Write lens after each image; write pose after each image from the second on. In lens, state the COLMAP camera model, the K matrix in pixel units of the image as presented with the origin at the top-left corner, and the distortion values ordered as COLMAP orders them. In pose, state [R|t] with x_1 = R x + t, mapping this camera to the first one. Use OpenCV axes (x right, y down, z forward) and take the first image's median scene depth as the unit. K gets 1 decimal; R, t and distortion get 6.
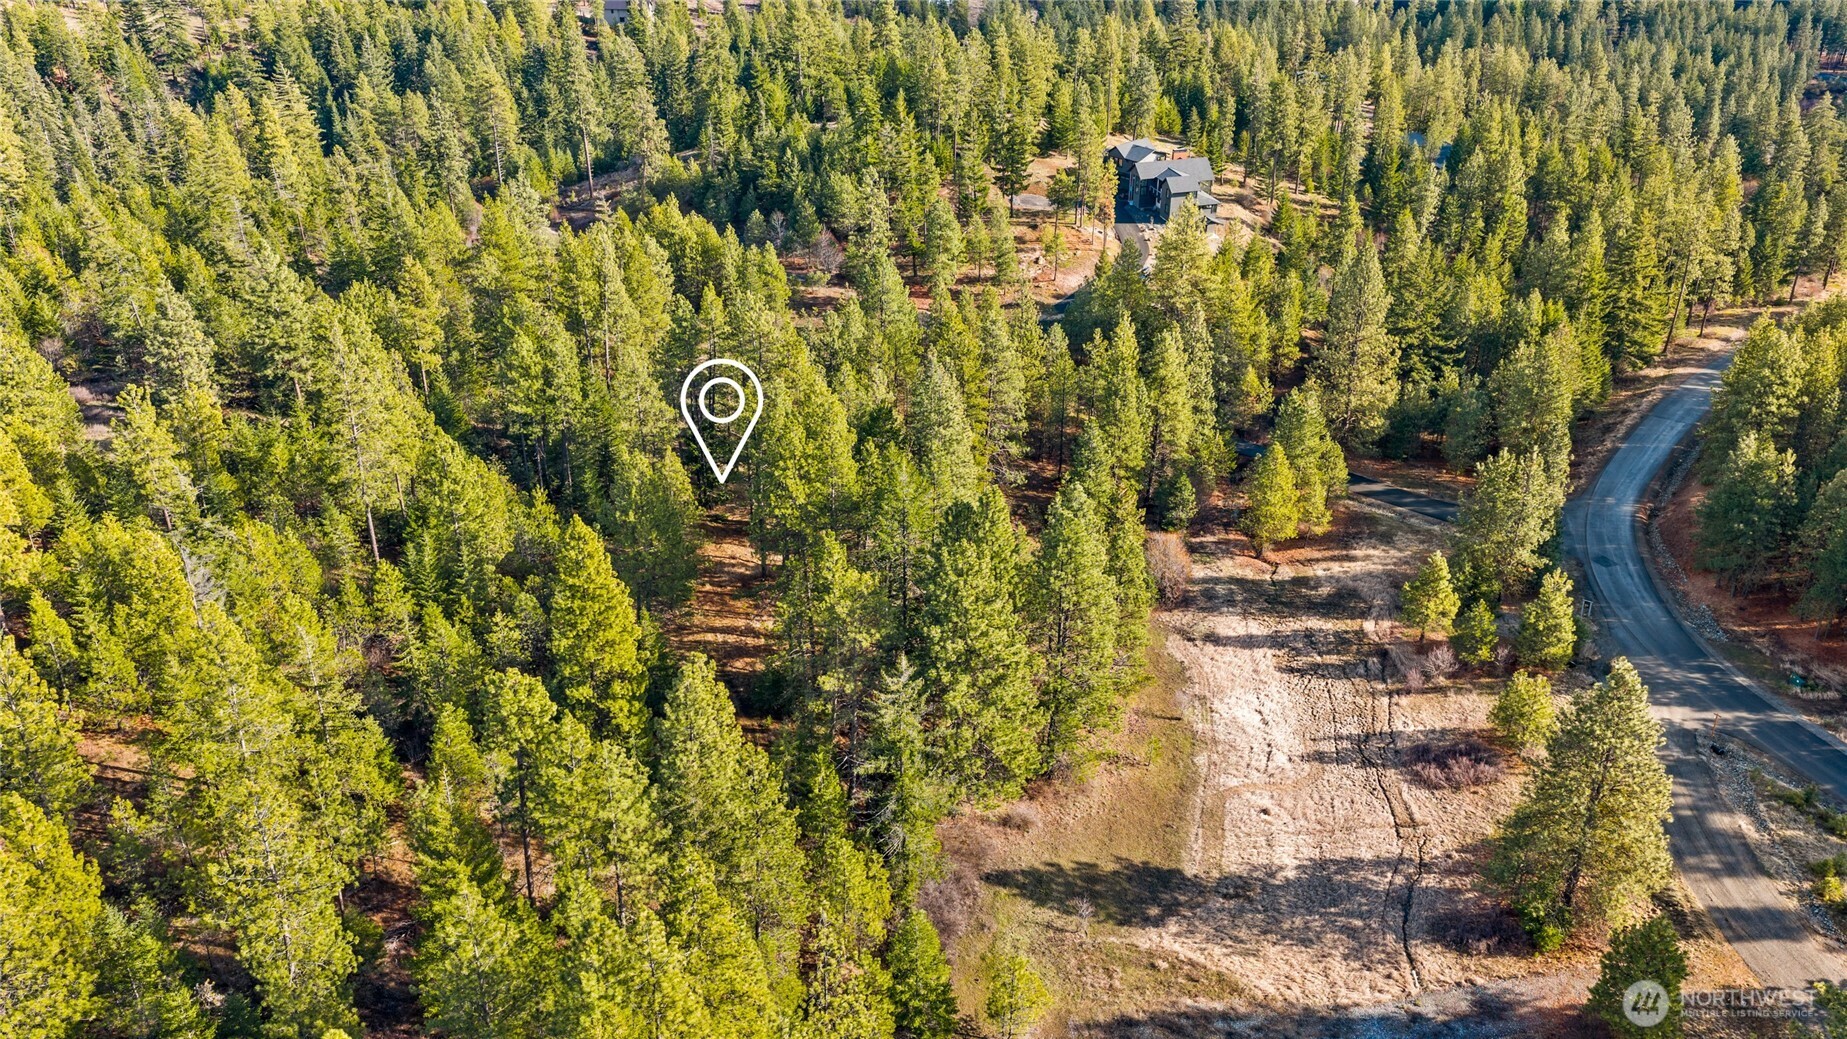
lens RADIAL K [[1547.2, 0, 908.2], [0, 1547.2, 518.1], [0, 0, 1]] dist [0.034006, -0.031248]
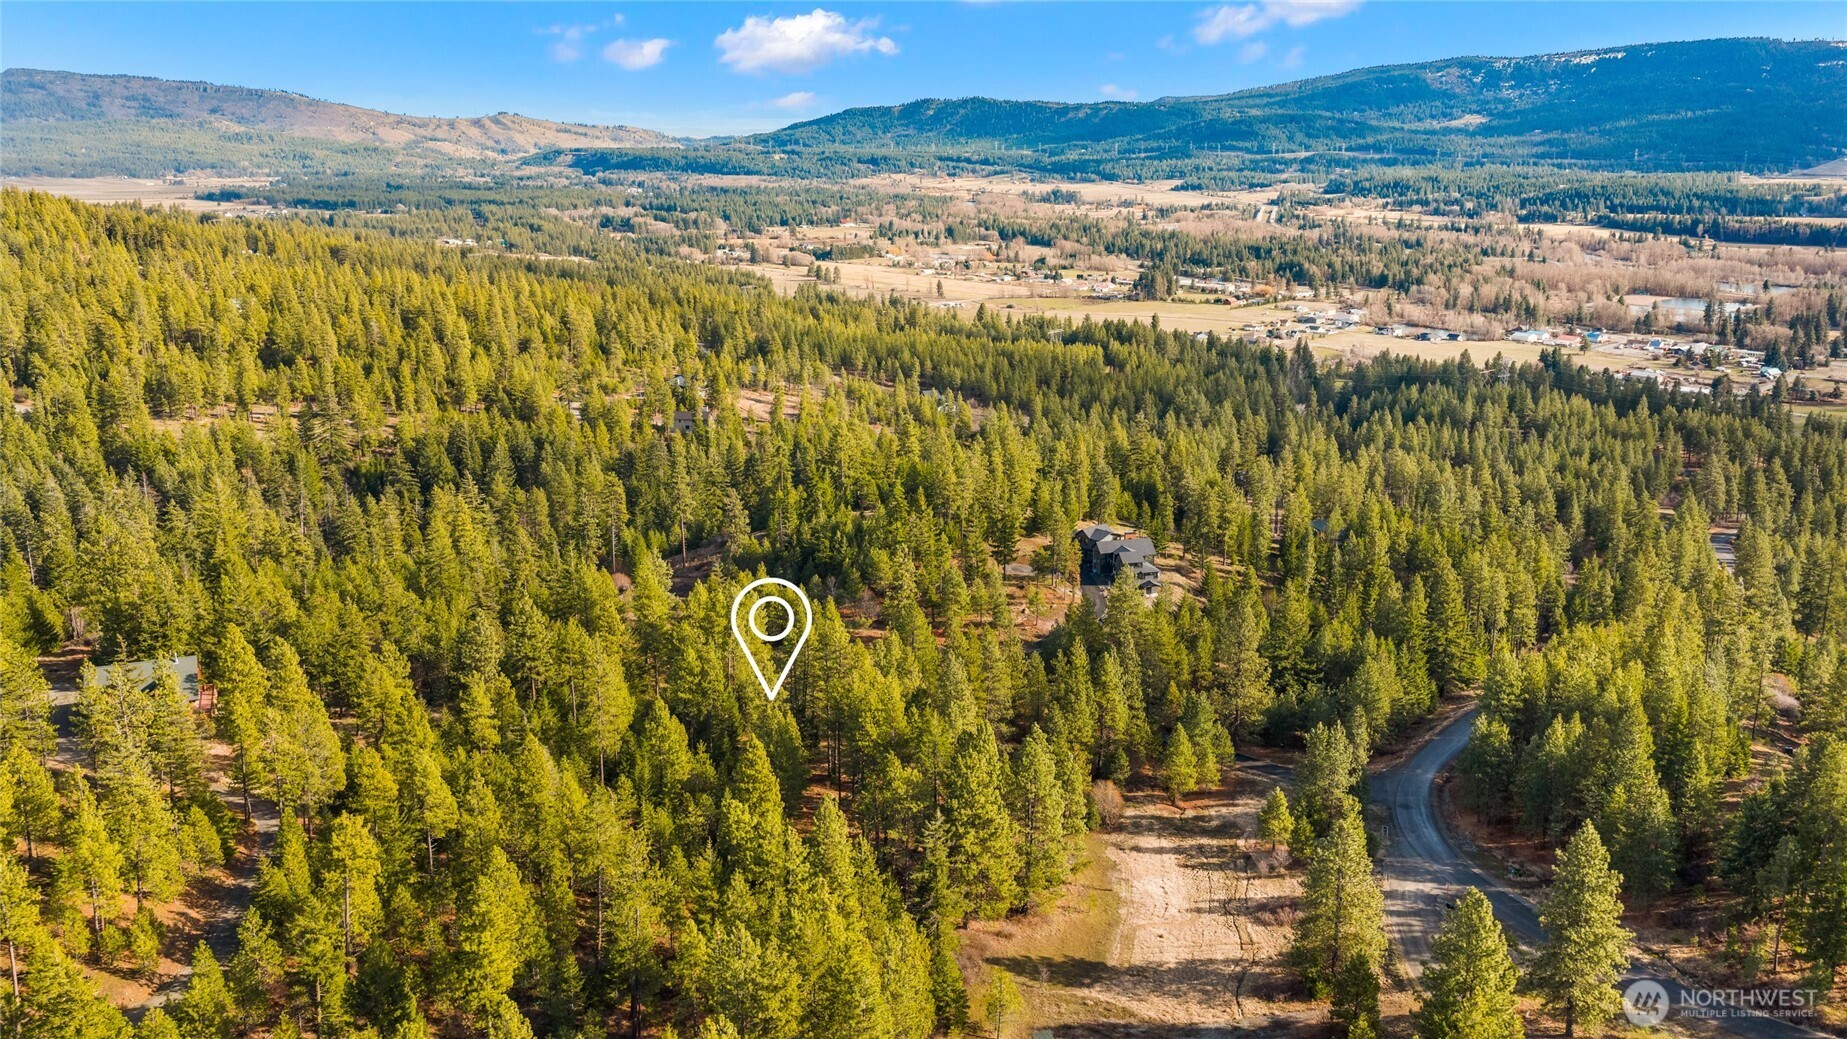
lens RADIAL K [[1547.2, 0, 923.5], [0, 1547.2, 518.6], [0, 0, 1]] dist [0.034006, -0.031248]
pose [[0.999980, 0.001649, 0.006153, -0.015617], [-0.000140, 0.971394, -0.237475, 0.093179], [-0.006368, 0.237470, 0.971374, -0.408157]]
